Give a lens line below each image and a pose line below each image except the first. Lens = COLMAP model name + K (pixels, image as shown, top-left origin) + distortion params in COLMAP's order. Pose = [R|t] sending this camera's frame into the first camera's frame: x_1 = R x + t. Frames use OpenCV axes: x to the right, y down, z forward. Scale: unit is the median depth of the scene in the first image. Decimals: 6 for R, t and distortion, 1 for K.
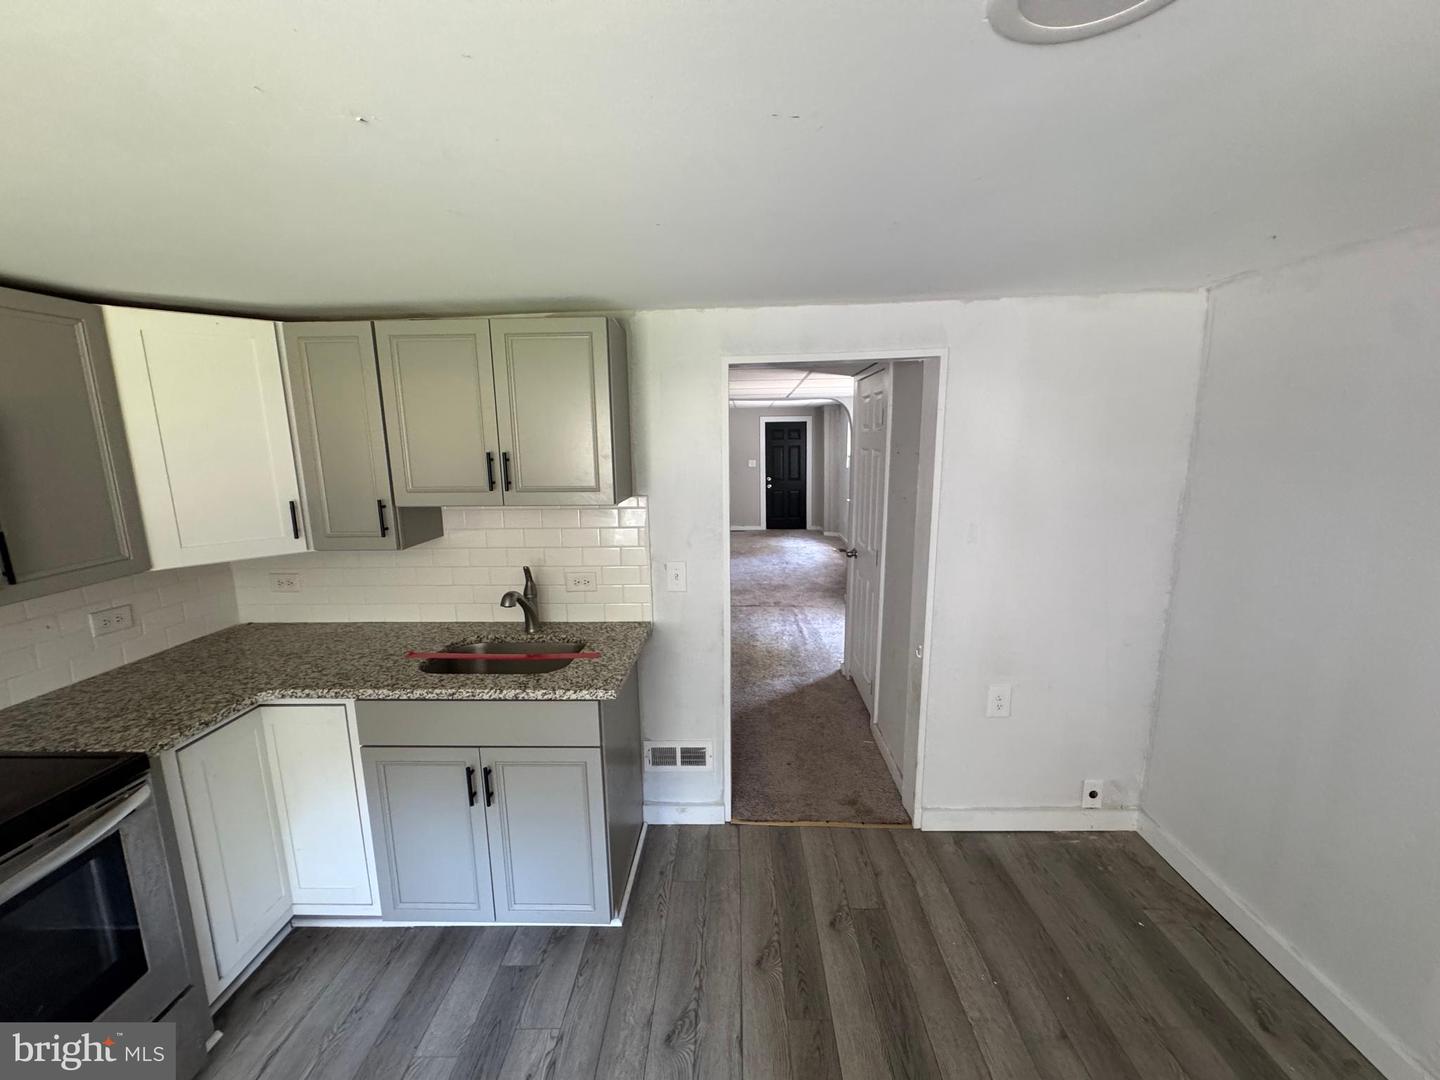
lens RADIAL K [[573.5, 0, 720.0], [0, 573.5, 540.0], [0, 0, 1]] dist [-0.001227, 0.000313]
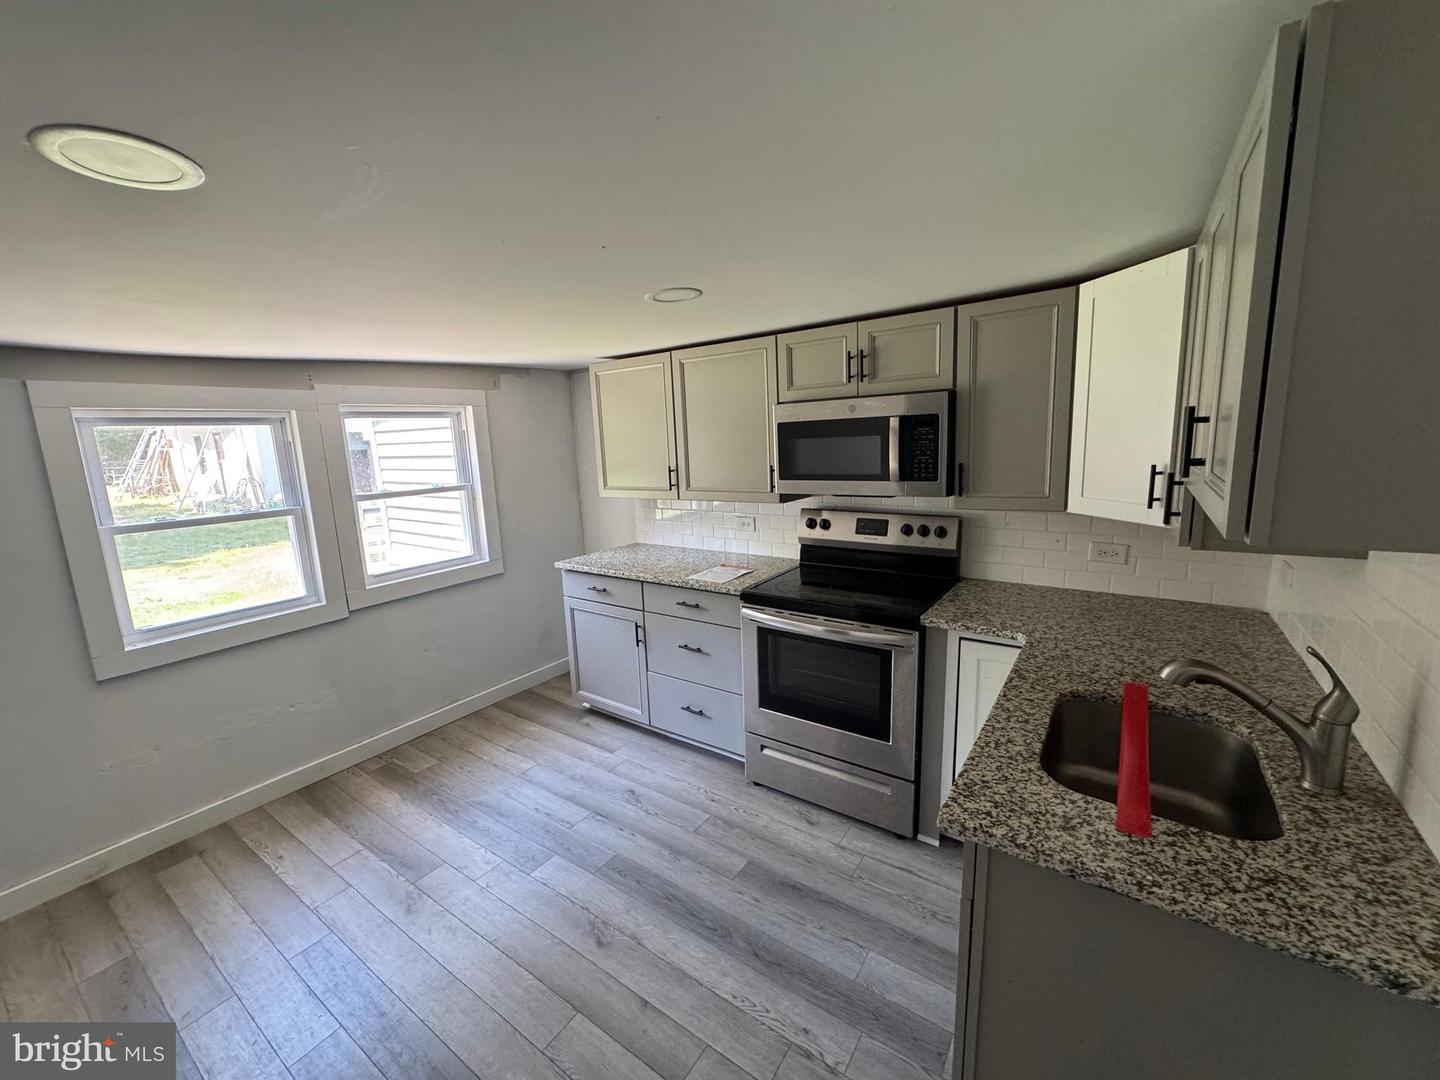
lens RADIAL K [[573.5, 0, 720.0], [0, 573.5, 540.0], [0, 0, 1]] dist [-0.001227, 0.000313]
pose [[-0.544757, 0.186239, -0.817652, 0.364276], [-0.095400, 0.954935, 0.281067, -0.152984], [0.833150, 0.231117, -0.502440, 1.008115]]
